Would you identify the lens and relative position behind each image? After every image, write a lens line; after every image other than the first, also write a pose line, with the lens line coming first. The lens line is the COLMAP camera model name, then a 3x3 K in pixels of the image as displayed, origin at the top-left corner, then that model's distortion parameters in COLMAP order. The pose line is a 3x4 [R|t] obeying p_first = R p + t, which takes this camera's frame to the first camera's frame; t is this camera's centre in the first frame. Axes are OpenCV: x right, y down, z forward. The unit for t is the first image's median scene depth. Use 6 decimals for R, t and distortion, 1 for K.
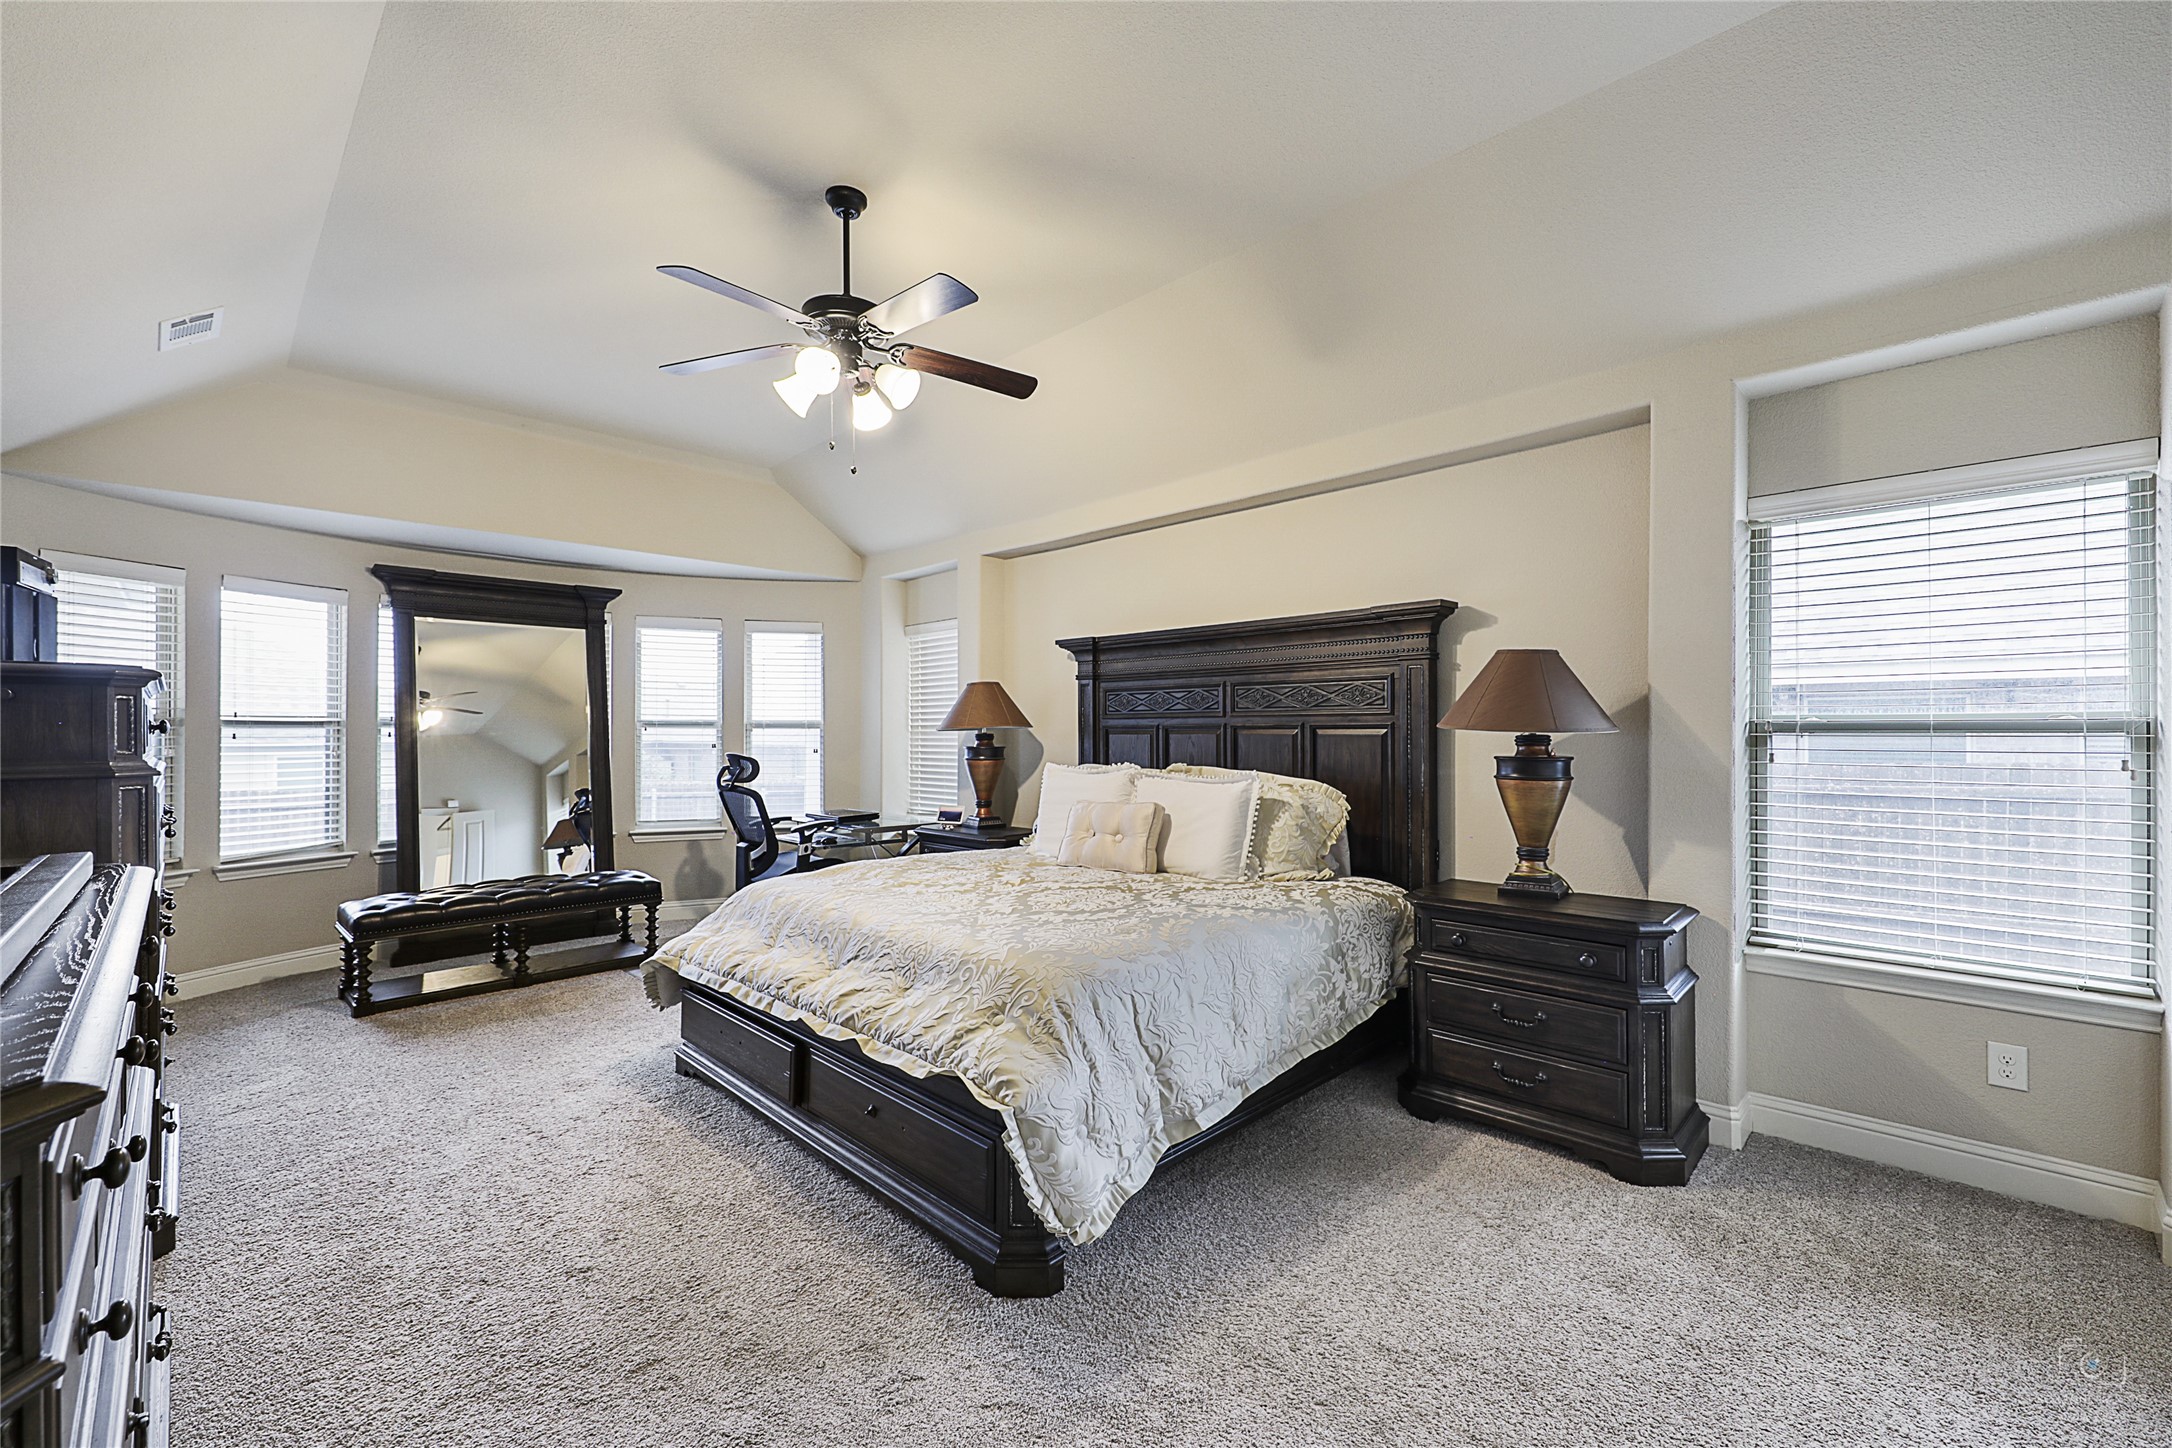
lens RADIAL K [[933.2, 0, 1091.7], [0, 933.2, 725.1], [0, 0, 1]] dist [0.009389, -0.000608]
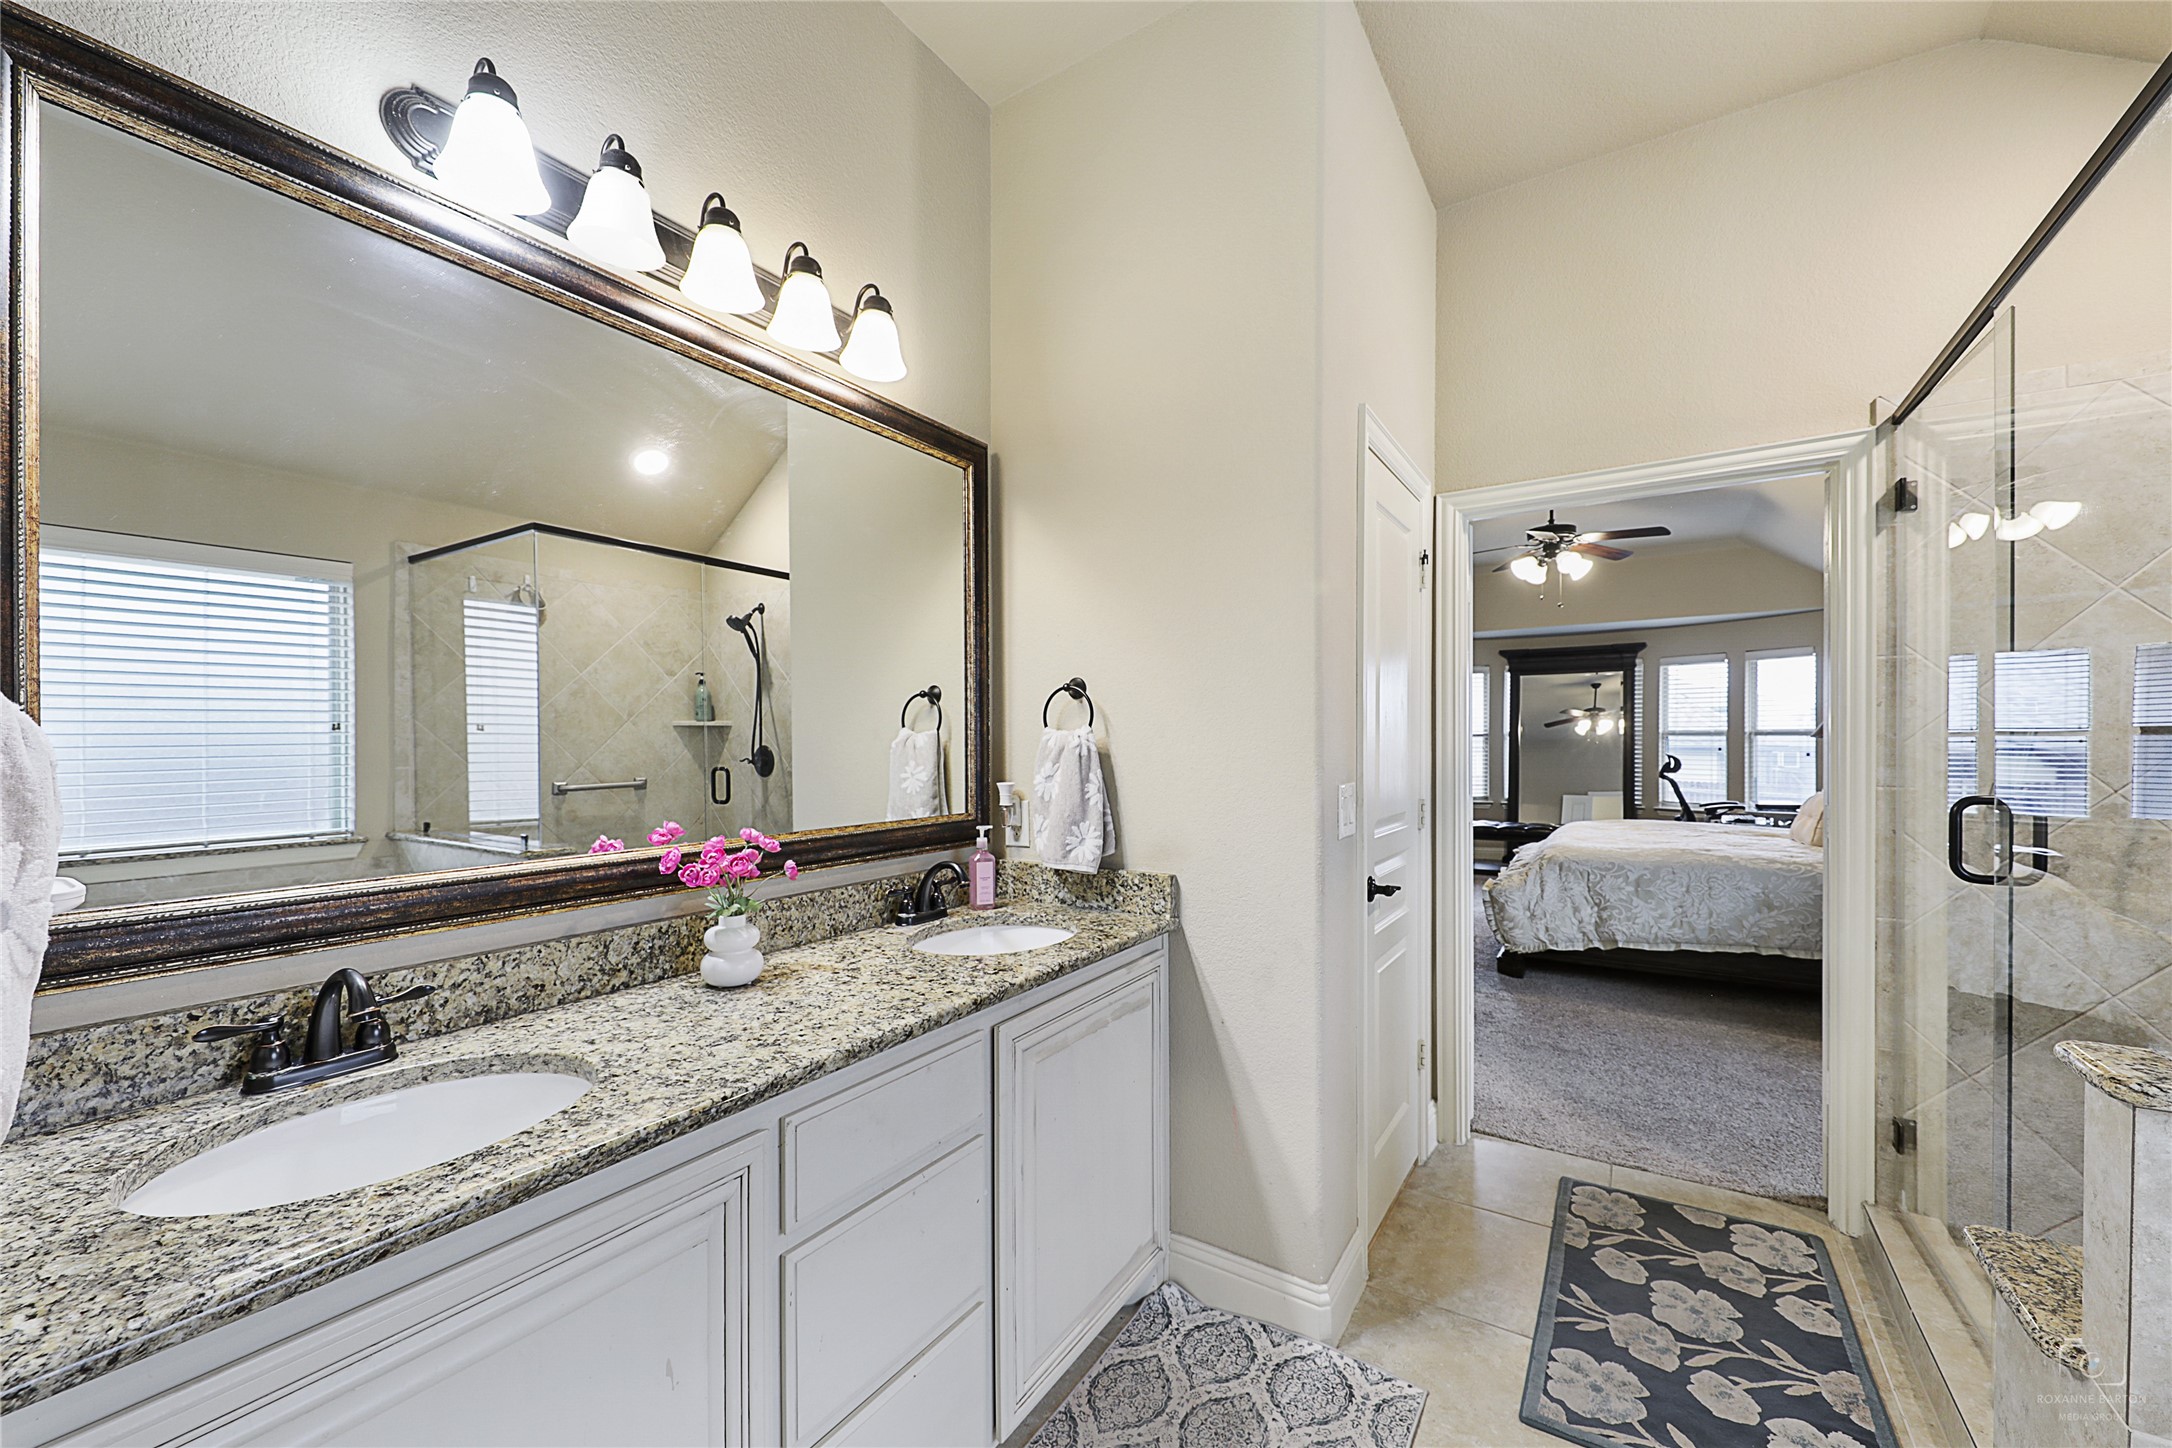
lens RADIAL K [[865.5, 0, 1080.4], [0, 865.5, 740.2], [0, 0, 1]] dist [0.000544, 0.000077]
pose [[0.228832, -0.002249, -0.973463, 0.690885], [0.009882, 0.999951, 0.000013, 0.000646], [0.973416, -0.009622, 0.228843, -0.202923]]
